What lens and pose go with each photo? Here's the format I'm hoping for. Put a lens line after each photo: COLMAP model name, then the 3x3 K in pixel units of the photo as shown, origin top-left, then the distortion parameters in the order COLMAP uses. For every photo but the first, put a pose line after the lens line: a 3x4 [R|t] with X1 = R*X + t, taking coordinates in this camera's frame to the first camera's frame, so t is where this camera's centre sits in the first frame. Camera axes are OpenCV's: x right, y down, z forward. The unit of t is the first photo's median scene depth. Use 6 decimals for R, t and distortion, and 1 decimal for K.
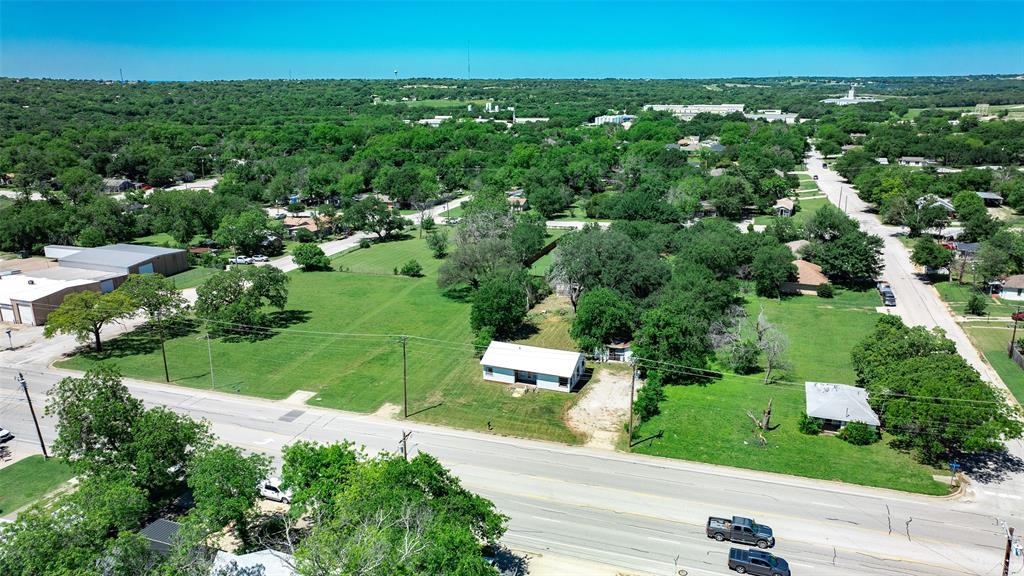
lens RADIAL K [[717.6, 0, 512.0], [0, 717.6, 288.0], [0, 0, 1]] dist [-0.031487, 0.055976]
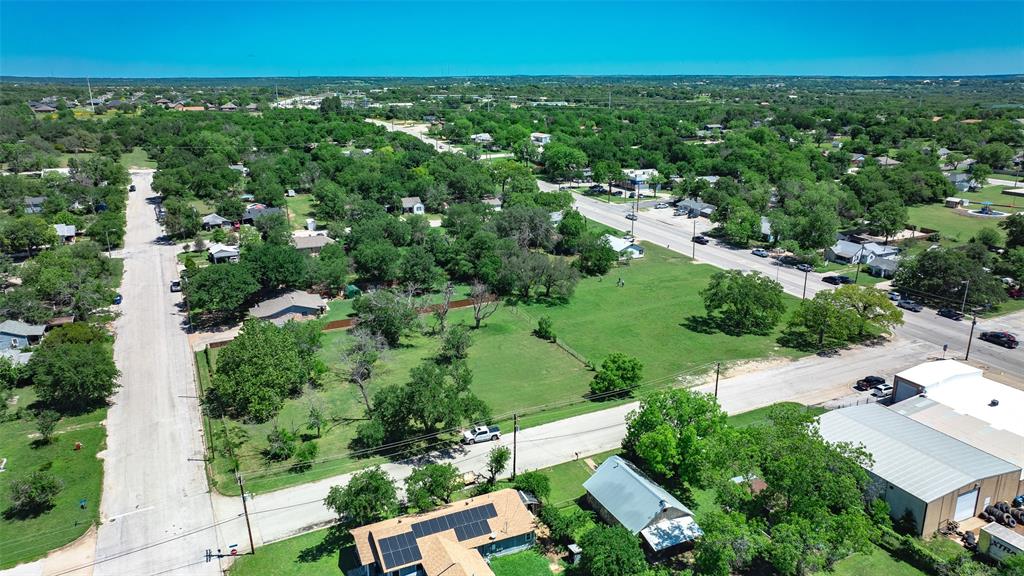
lens RADIAL K [[717.6, 0, 512.0], [0, 717.6, 288.0], [0, 0, 1]] dist [-0.031487, 0.055976]
pose [[-0.715781, -0.193174, 0.671075, -0.594086], [0.200917, 0.863377, 0.462831, -0.414603], [-0.668798, 0.466115, -0.579177, 1.287977]]
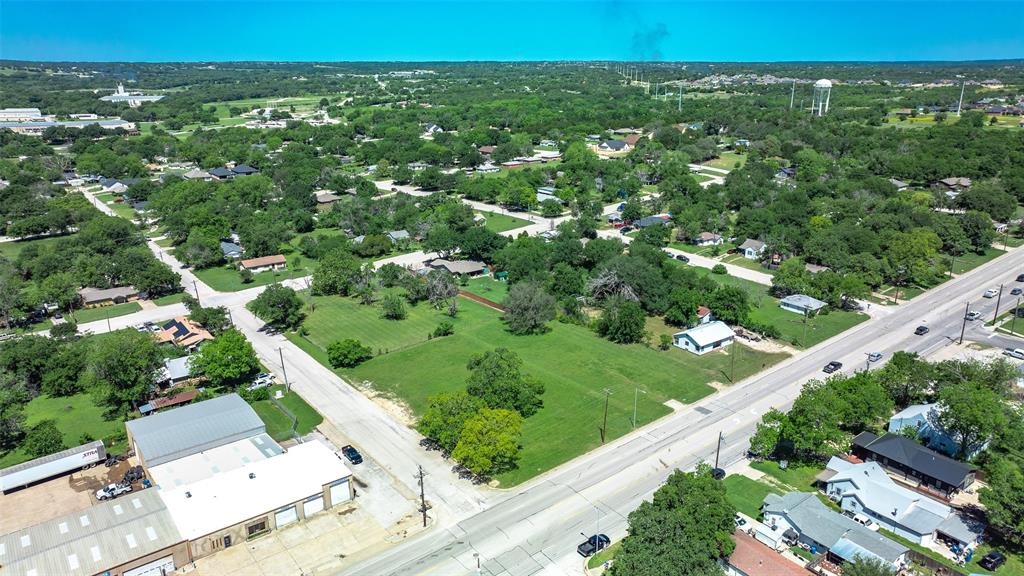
lens RADIAL K [[717.6, 0, 512.0], [0, 717.6, 288.0], [0, 0, 1]] dist [-0.031487, 0.055976]
pose [[0.534858, -0.254973, 0.805553, -0.841295], [0.237536, 0.960307, 0.146241, -0.197308], [-0.810866, 0.113129, 0.574194, 0.204872]]
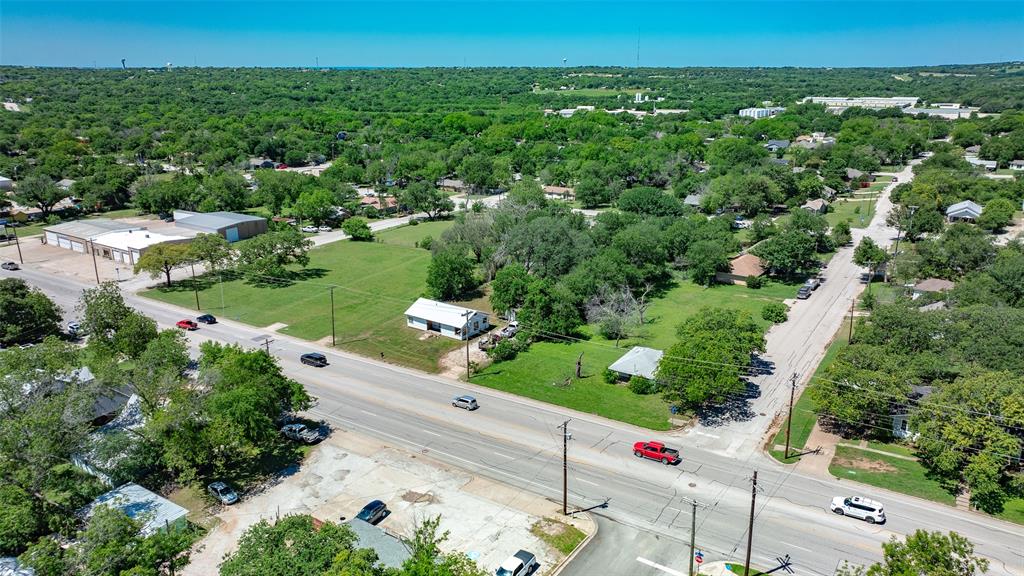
lens RADIAL K [[717.6, 0, 512.0], [0, 717.6, 288.0], [0, 0, 1]] dist [-0.031487, 0.055976]
pose [[0.971756, 0.070981, -0.225059, 0.230895], [-0.067125, 0.997438, 0.024749, 0.007588], [0.226239, -0.008943, 0.974031, -0.117988]]
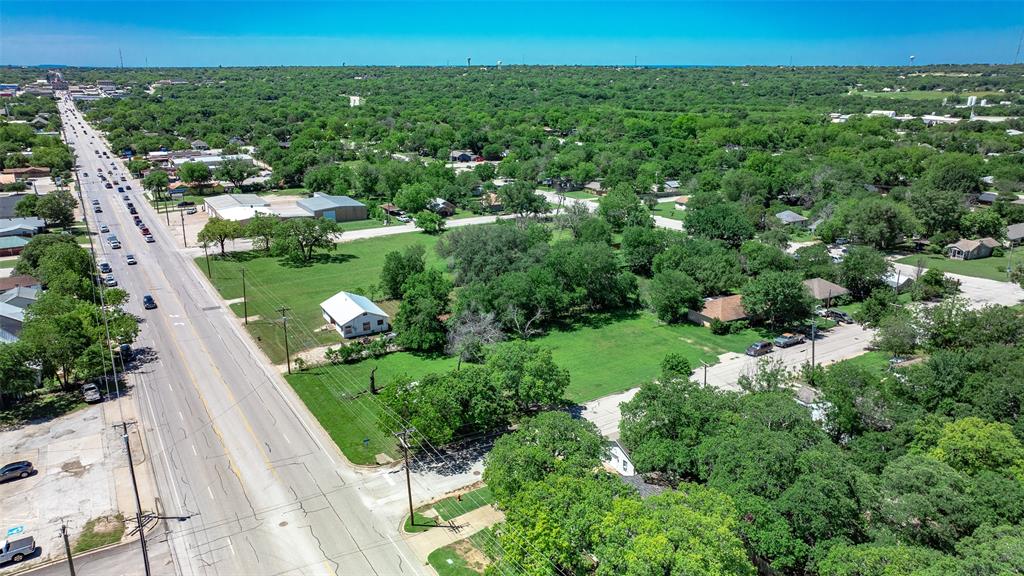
lens RADIAL K [[717.6, 0, 512.0], [0, 717.6, 288.0], [0, 0, 1]] dist [-0.031487, 0.055976]
pose [[0.776815, 0.188013, -0.601007, 0.550560], [-0.176161, 0.981166, 0.079246, -0.050252], [0.604587, 0.044315, 0.795306, 0.078092]]
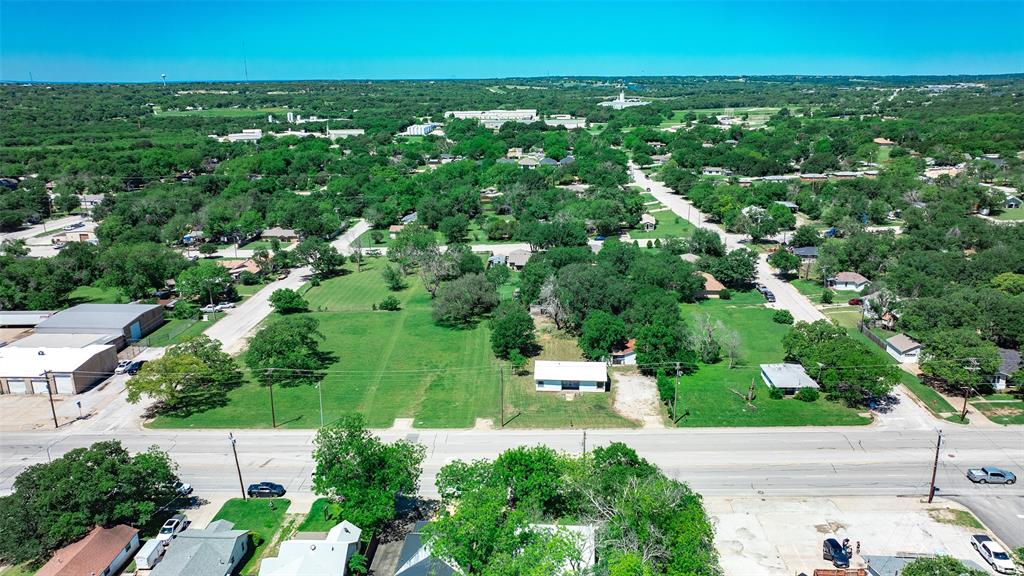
lens RADIAL K [[717.6, 0, 512.0], [0, 717.6, 288.0], [0, 0, 1]] dist [-0.031487, 0.055976]
pose [[0.955162, -0.085805, 0.283378, -0.233731], [0.085271, 0.996256, 0.014242, -0.043710], [-0.283539, 0.010560, 0.958903, -0.130094]]
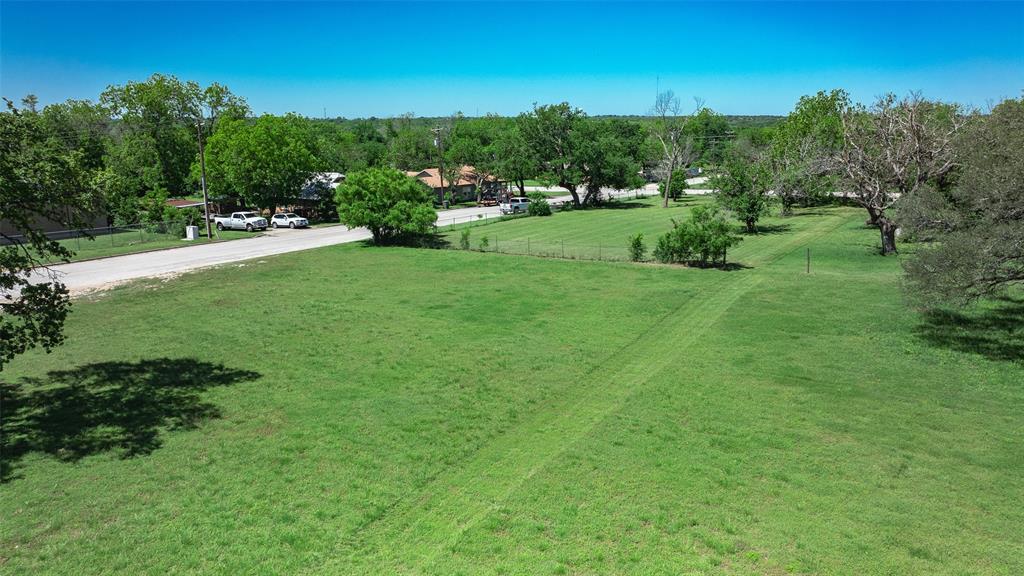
lens RADIAL K [[717.6, 0, 512.0], [0, 717.6, 288.0], [0, 0, 1]] dist [-0.031487, 0.055976]
pose [[0.970001, 0.050069, -0.237888, -0.121058], [-0.064927, 0.996371, -0.055037, 0.010621], [0.234269, 0.068832, 0.969732, 0.602079]]
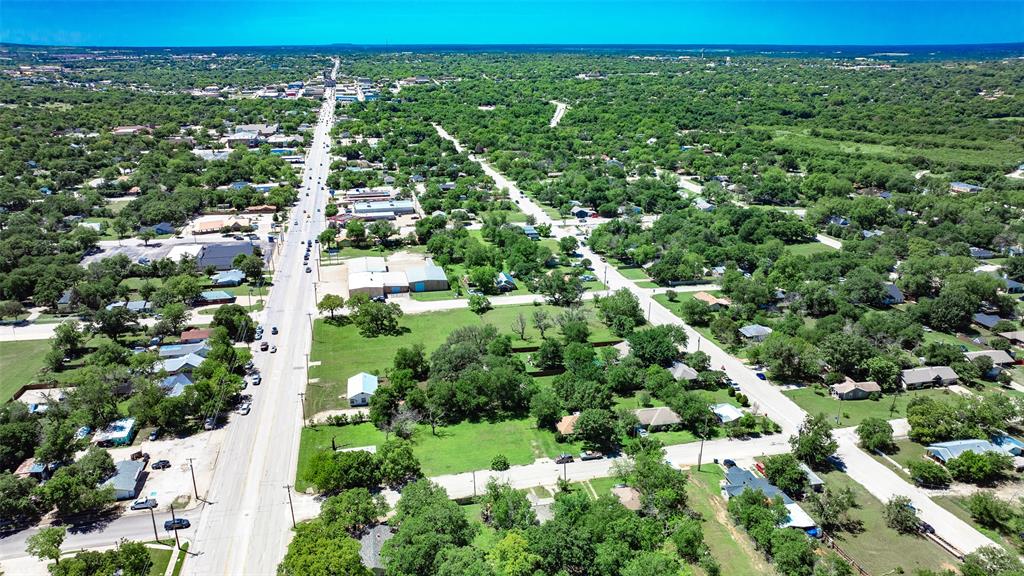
lens RADIAL K [[717.6, 0, 512.0], [0, 717.6, 288.0], [0, 0, 1]] dist [-0.031487, 0.055976]
pose [[0.531455, 0.277066, -0.800494, 1.027802], [-0.237097, 0.955879, 0.173437, -0.357764], [0.813229, 0.097621, 0.573698, 0.055467]]
